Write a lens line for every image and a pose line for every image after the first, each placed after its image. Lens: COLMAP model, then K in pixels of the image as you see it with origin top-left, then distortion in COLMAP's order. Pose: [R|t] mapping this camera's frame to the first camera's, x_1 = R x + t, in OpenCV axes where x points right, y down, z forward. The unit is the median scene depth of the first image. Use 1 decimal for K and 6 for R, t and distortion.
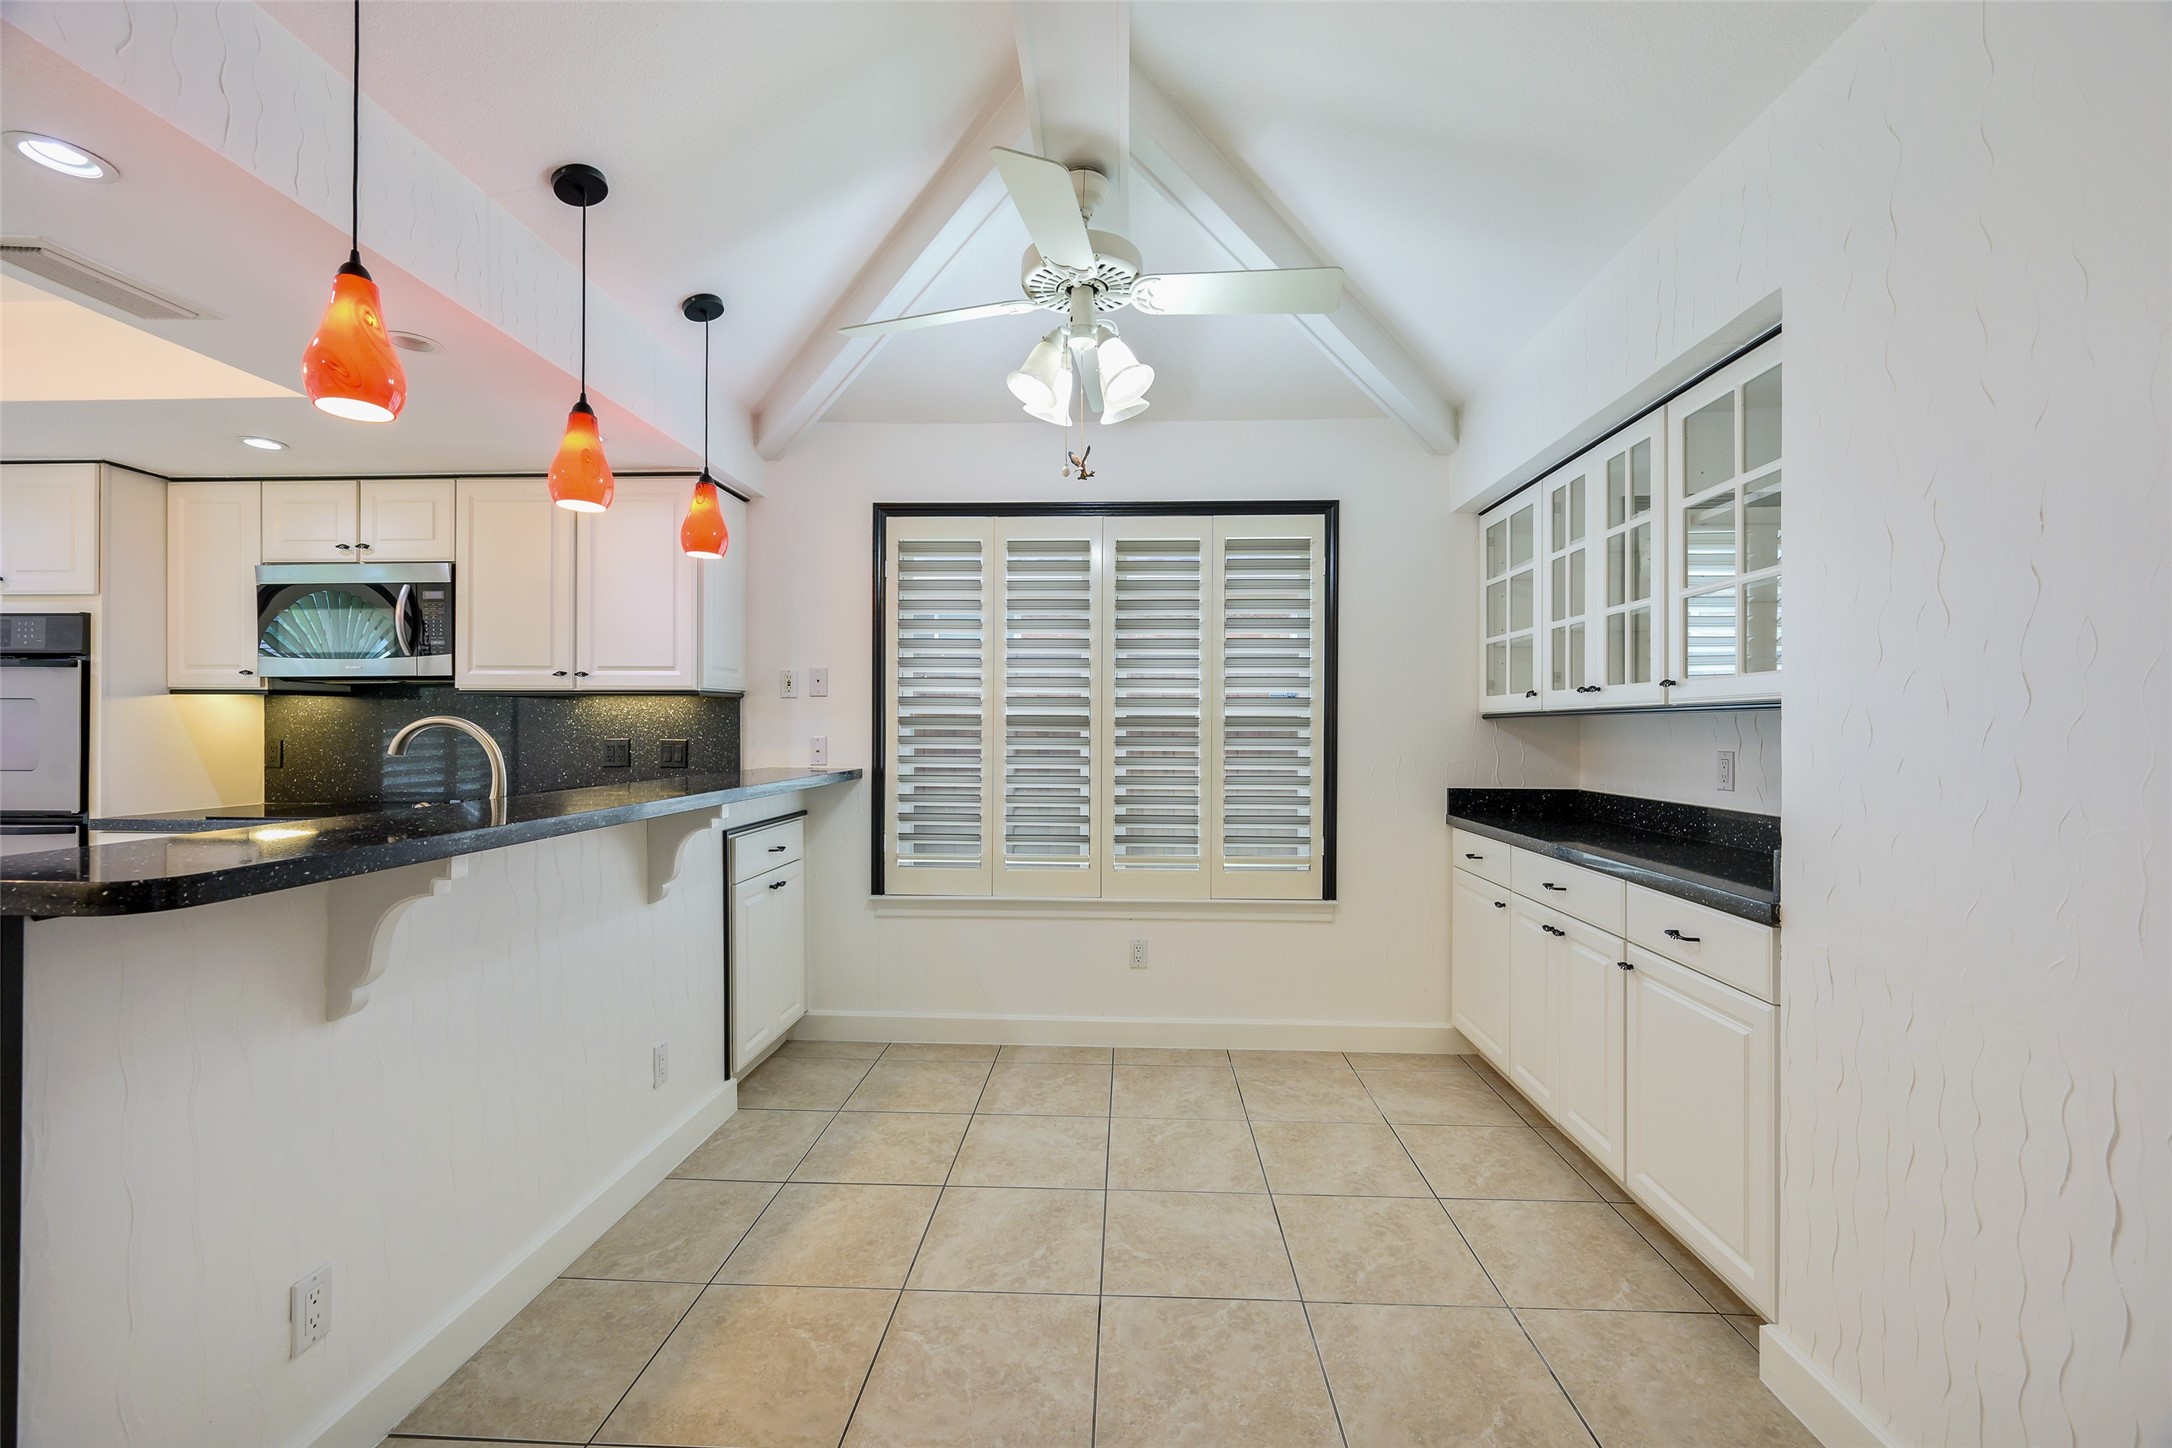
lens RADIAL K [[859.5, 0, 1018.3], [0, 859.5, 727.9], [0, 0, 1]] dist [0.000378, 0.000766]
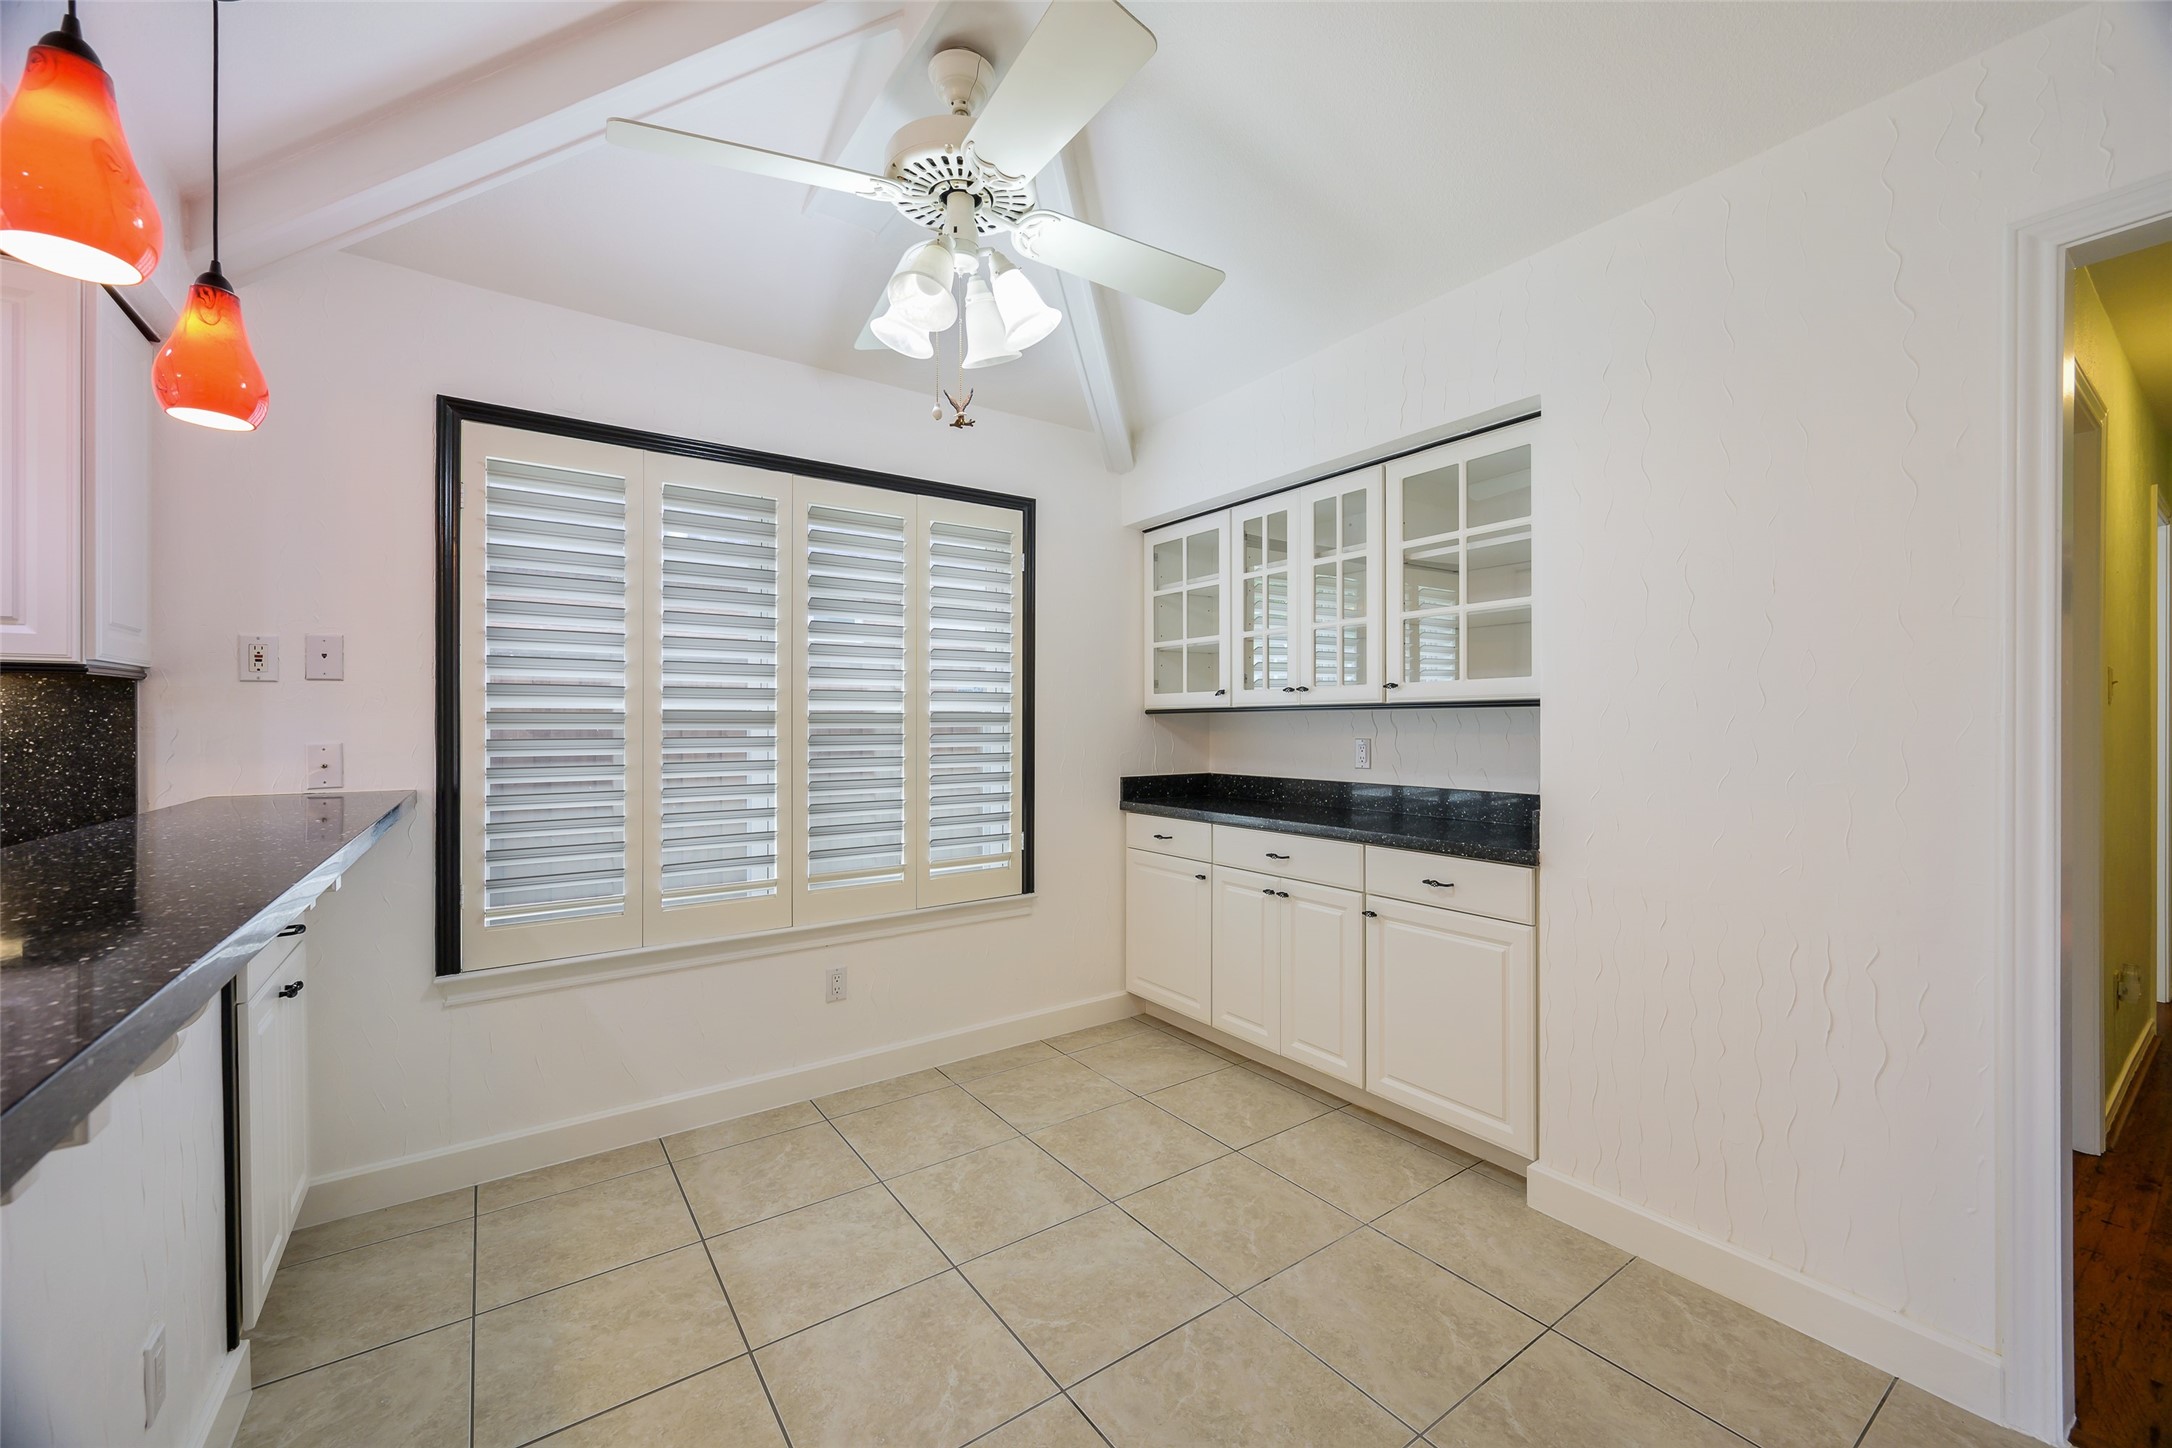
lens RADIAL K [[859.5, 0, 1093.3], [0, 859.5, 725.2], [0, 0, 1]] dist [0.000378, 0.000766]
pose [[0.775639, -0.009576, 0.631104, -0.243976], [0.008697, 0.999952, 0.004483, -0.001856], [-0.631117, 0.002011, 0.775685, 0.188950]]
